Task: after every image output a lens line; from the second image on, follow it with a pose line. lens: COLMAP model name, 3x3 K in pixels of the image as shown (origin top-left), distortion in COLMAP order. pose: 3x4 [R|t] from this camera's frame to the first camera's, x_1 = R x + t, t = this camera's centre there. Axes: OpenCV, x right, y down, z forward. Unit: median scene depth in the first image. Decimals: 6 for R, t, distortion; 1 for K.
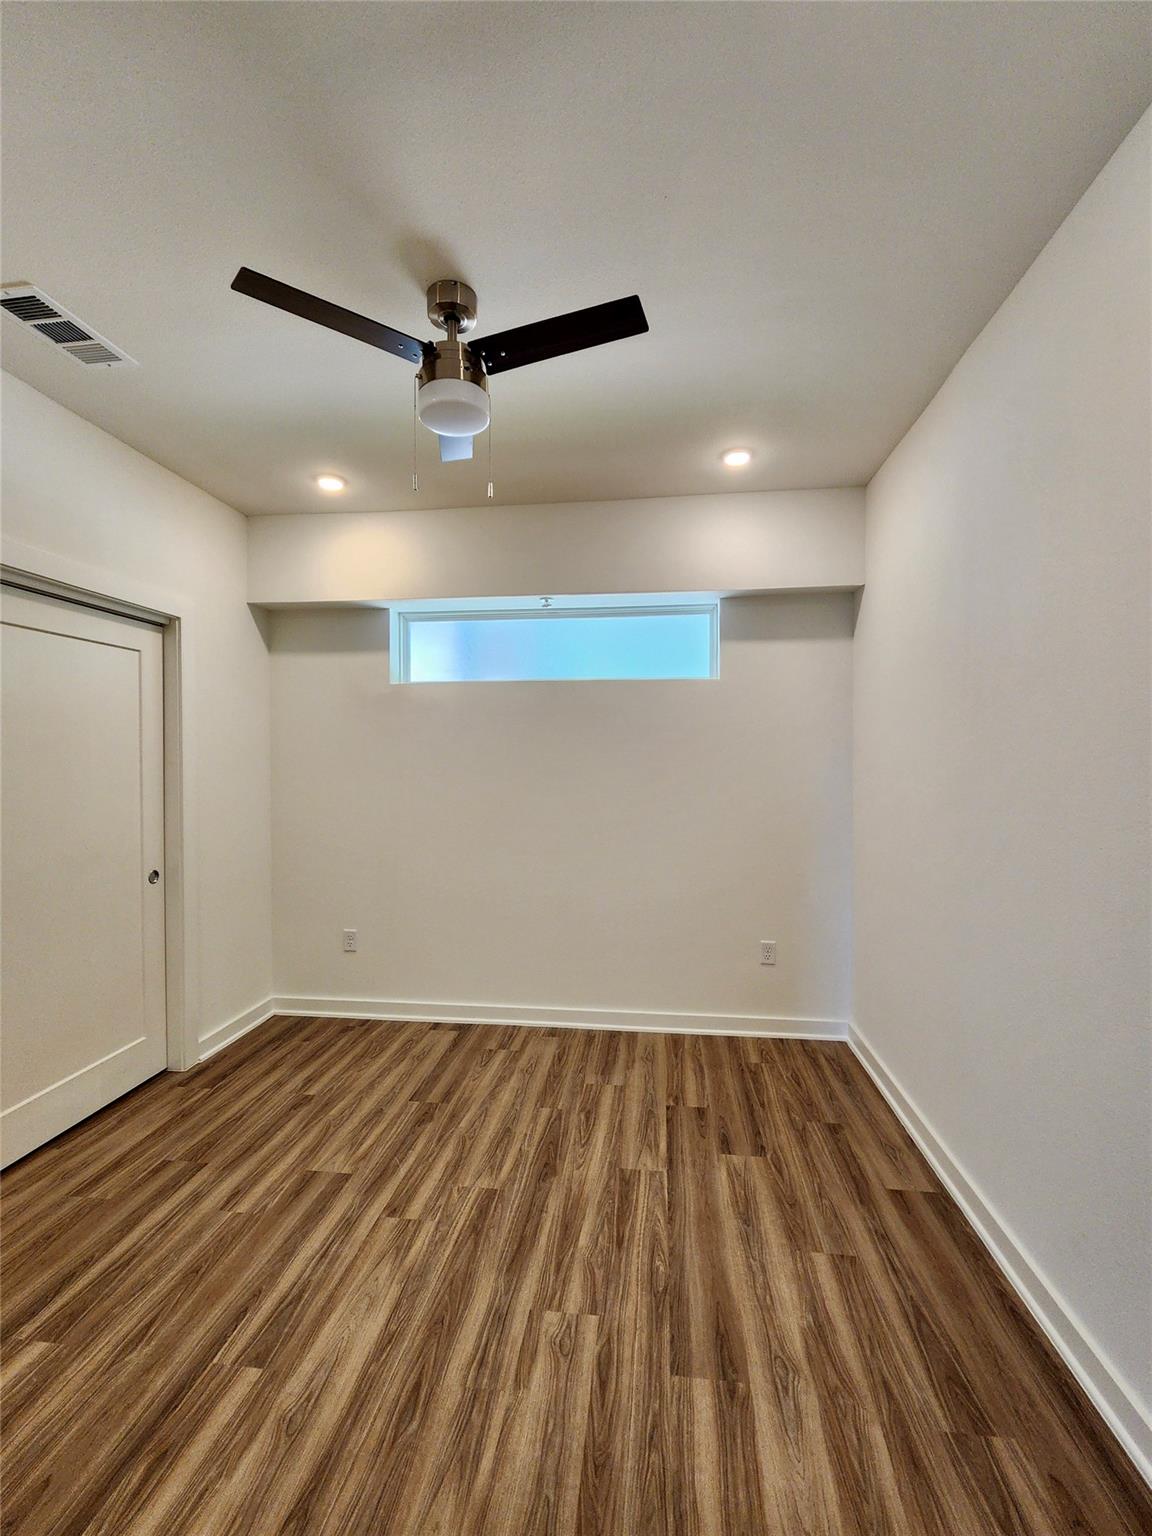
lens RADIAL K [[641.7, 0, 585.2], [0, 641.7, 768.1], [0, 0, 1]] dist [0.003869, -0.002780]
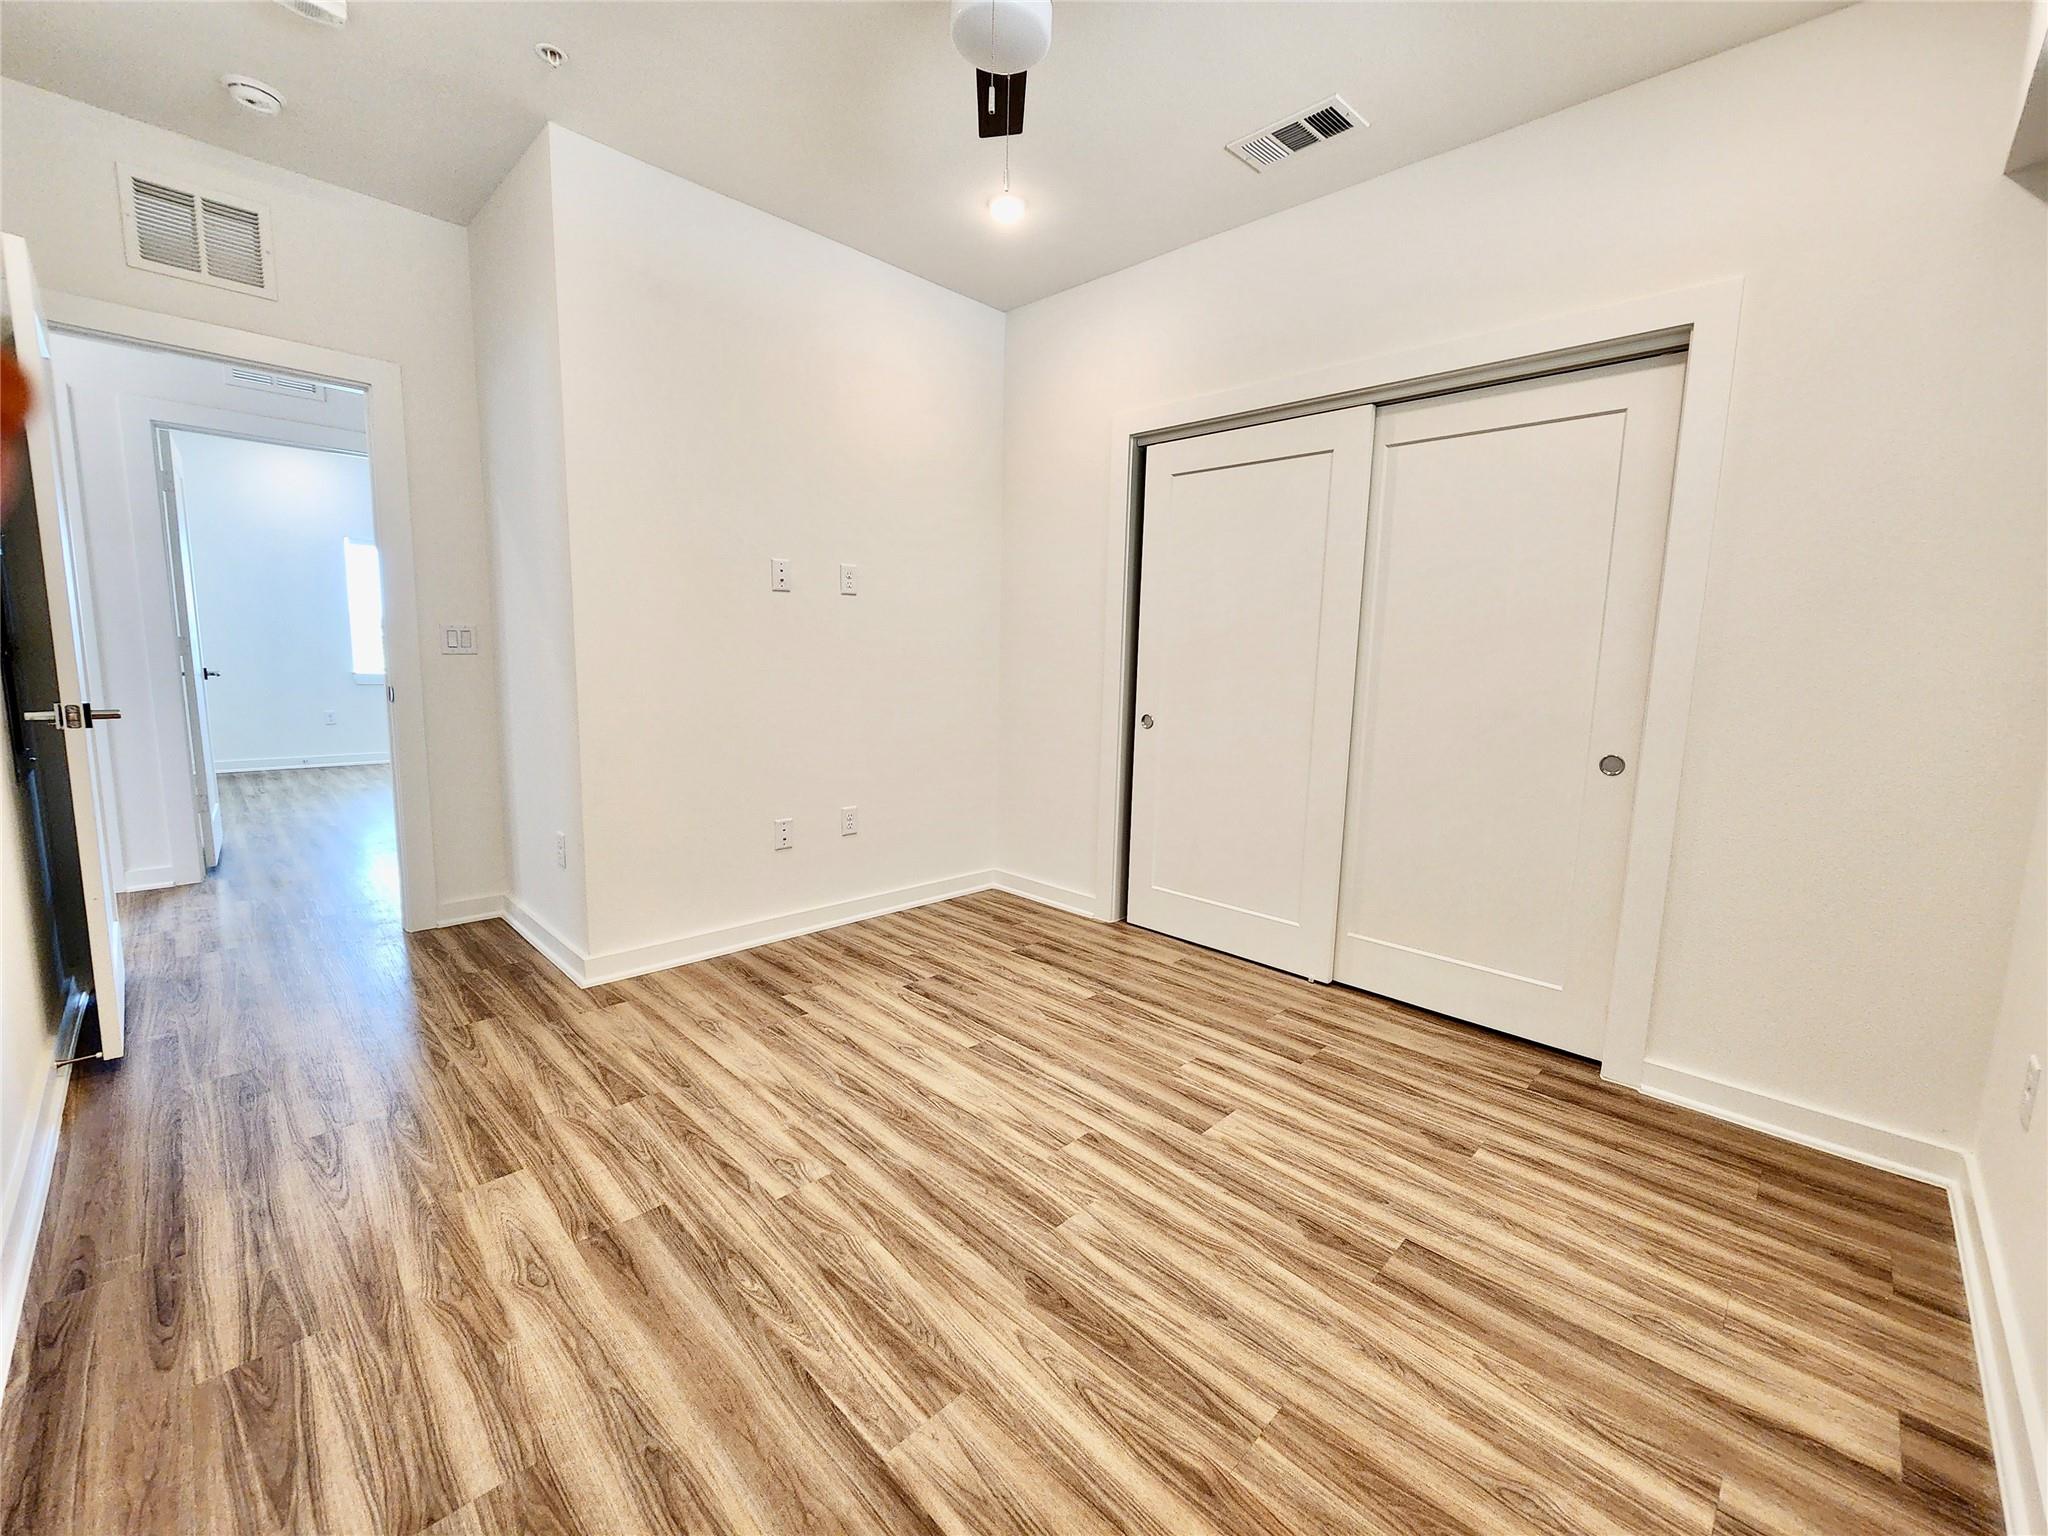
lens RADIAL K [[855.6, 0, 1023.3], [0, 855.6, 759.3], [0, 0, 1]] dist [0.003869, -0.002780]
pose [[-0.618900, 0.083895, -0.780976, 0.521742], [-0.032097, 0.990748, 0.131865, 0.101444], [0.784813, 0.106678, -0.610482, 1.511972]]
